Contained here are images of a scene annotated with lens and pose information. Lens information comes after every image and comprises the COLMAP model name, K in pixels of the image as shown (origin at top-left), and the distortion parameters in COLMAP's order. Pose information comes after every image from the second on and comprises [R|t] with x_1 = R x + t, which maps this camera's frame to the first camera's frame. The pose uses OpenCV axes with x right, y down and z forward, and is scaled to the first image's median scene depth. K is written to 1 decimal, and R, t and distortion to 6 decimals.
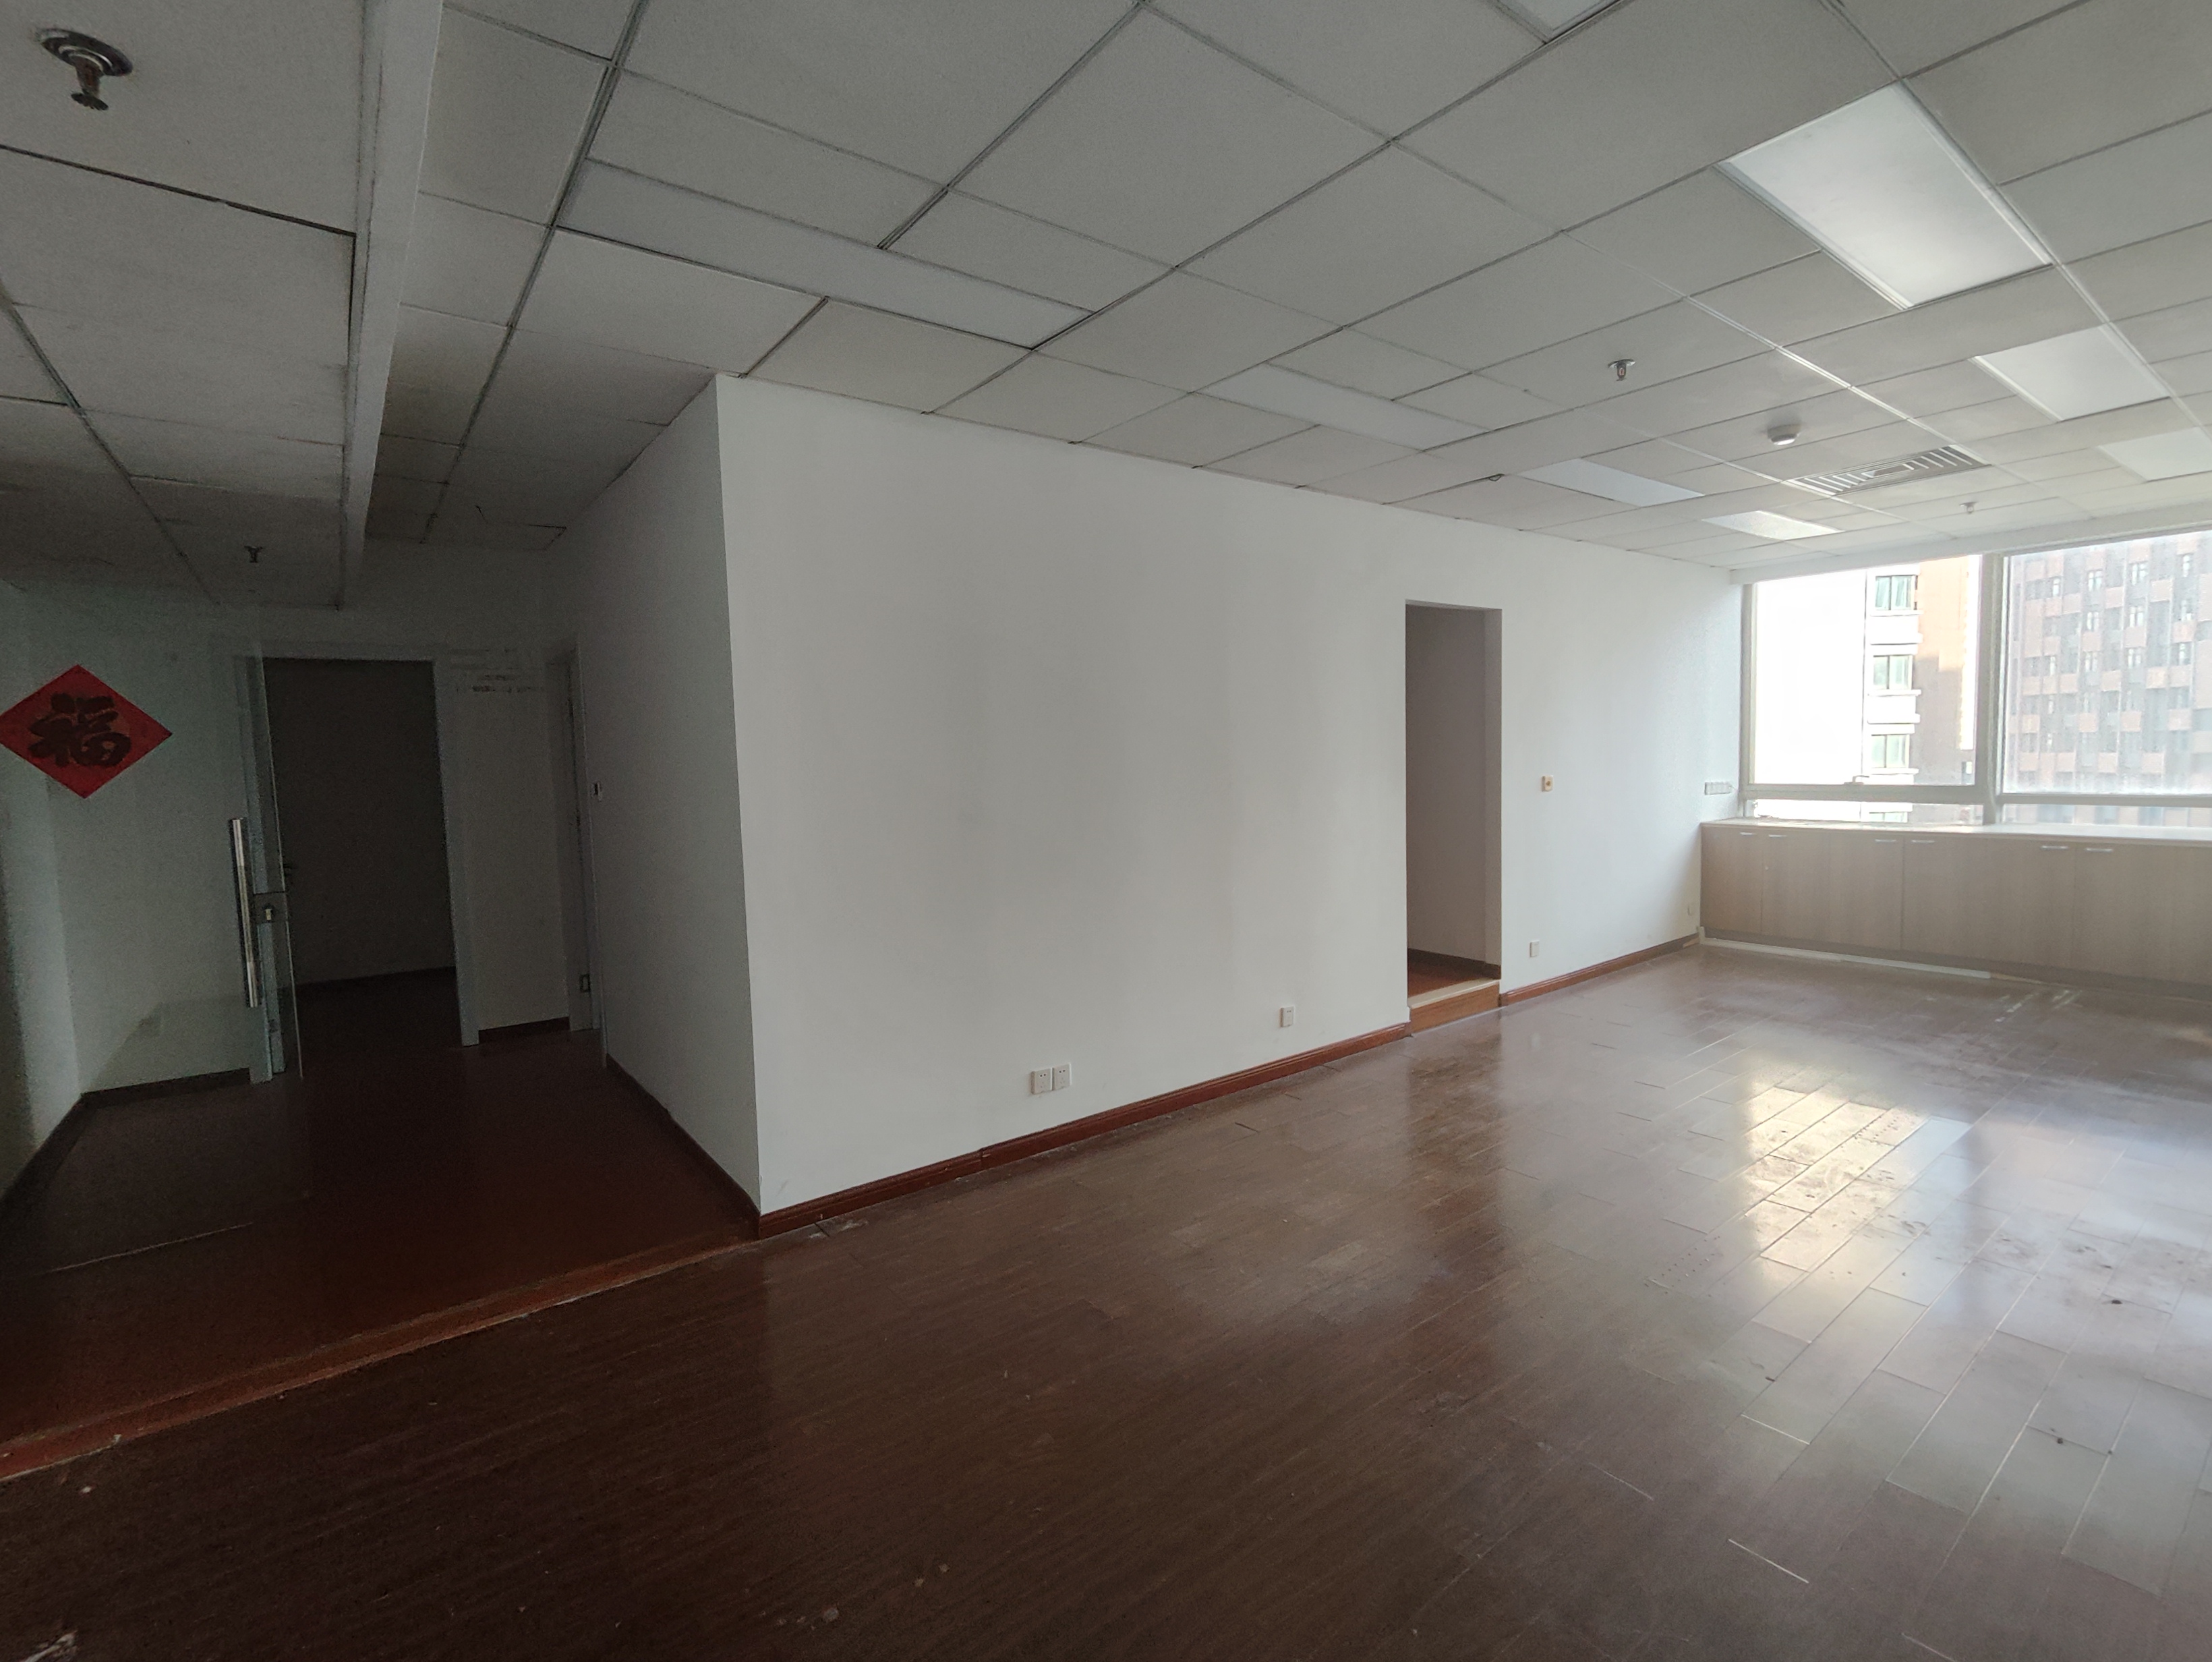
lens RADIAL K [[1013.6, 0, 1089.1], [0, 1013.6, 826.6], [0, 0, 1]] dist [-0.004047, 0.016929]
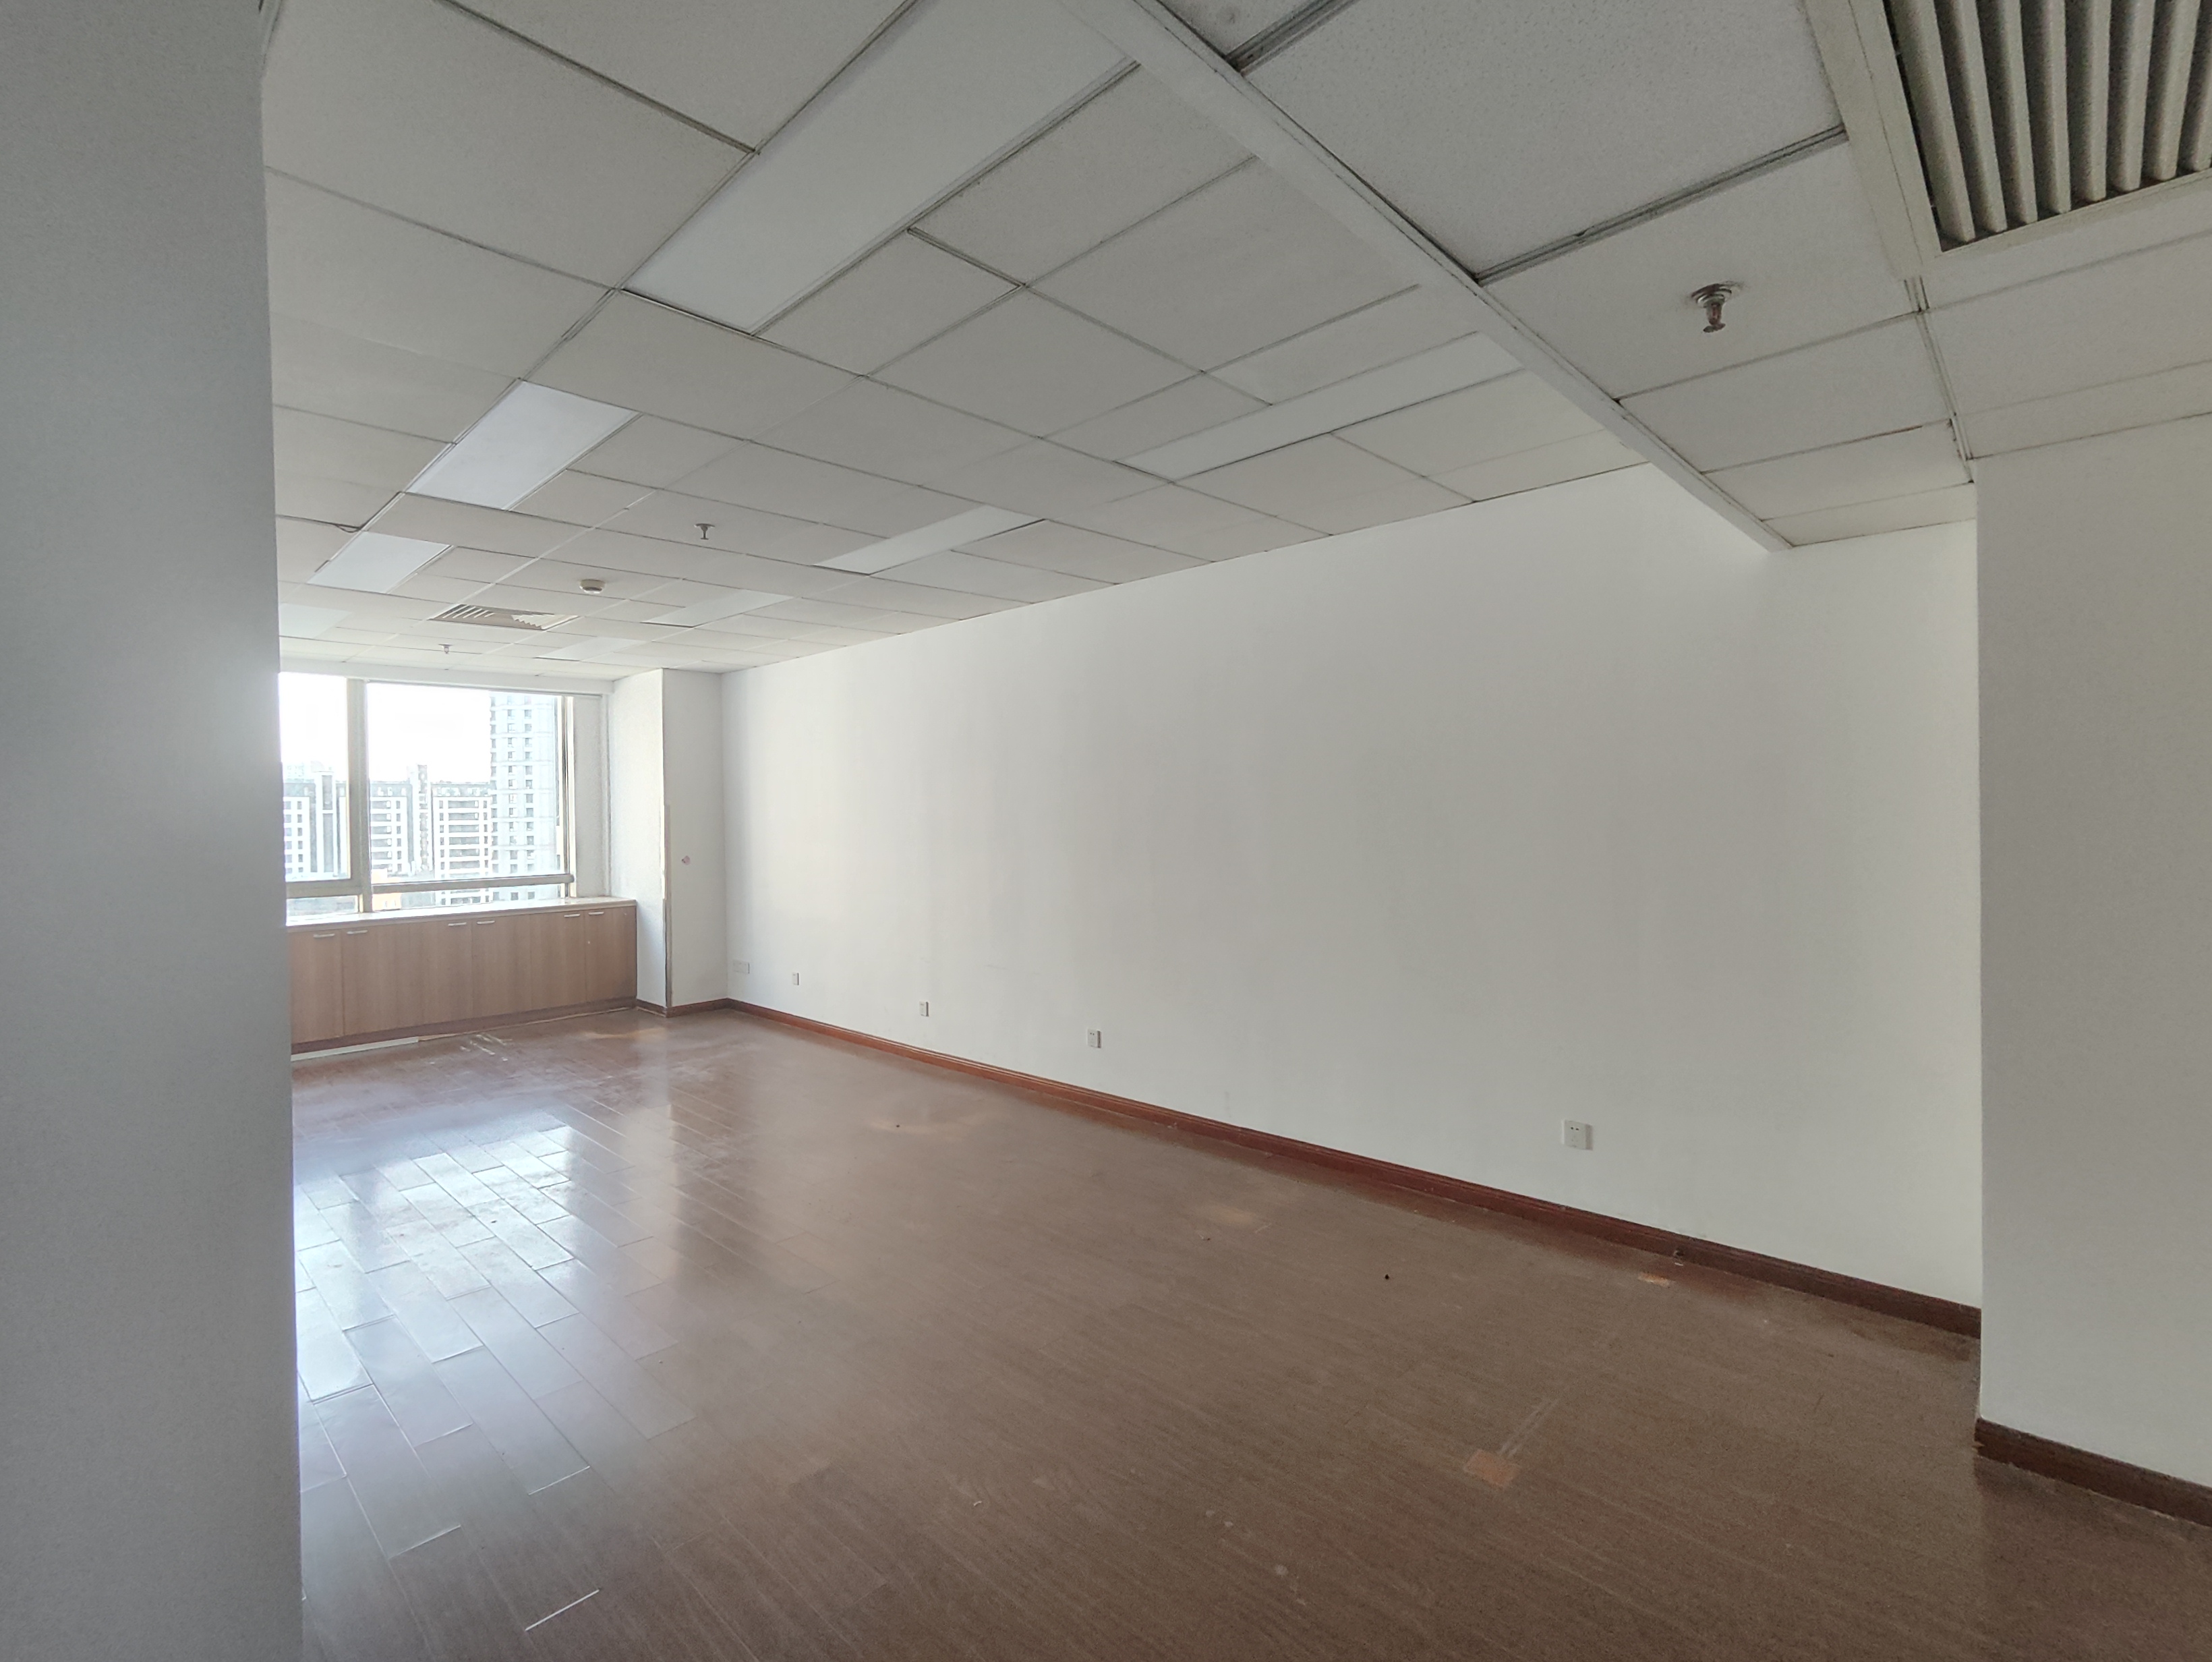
lens RADIAL K [[1013.6, 0, 1089.1], [0, 1013.6, 826.6], [0, 0, 1]] dist [-0.004047, 0.016929]
pose [[-0.152160, 0.020217, 0.988149, -0.391915], [0.090252, 0.995898, -0.006478, -0.017971], [-0.984227, 0.088196, -0.153360, 0.378884]]
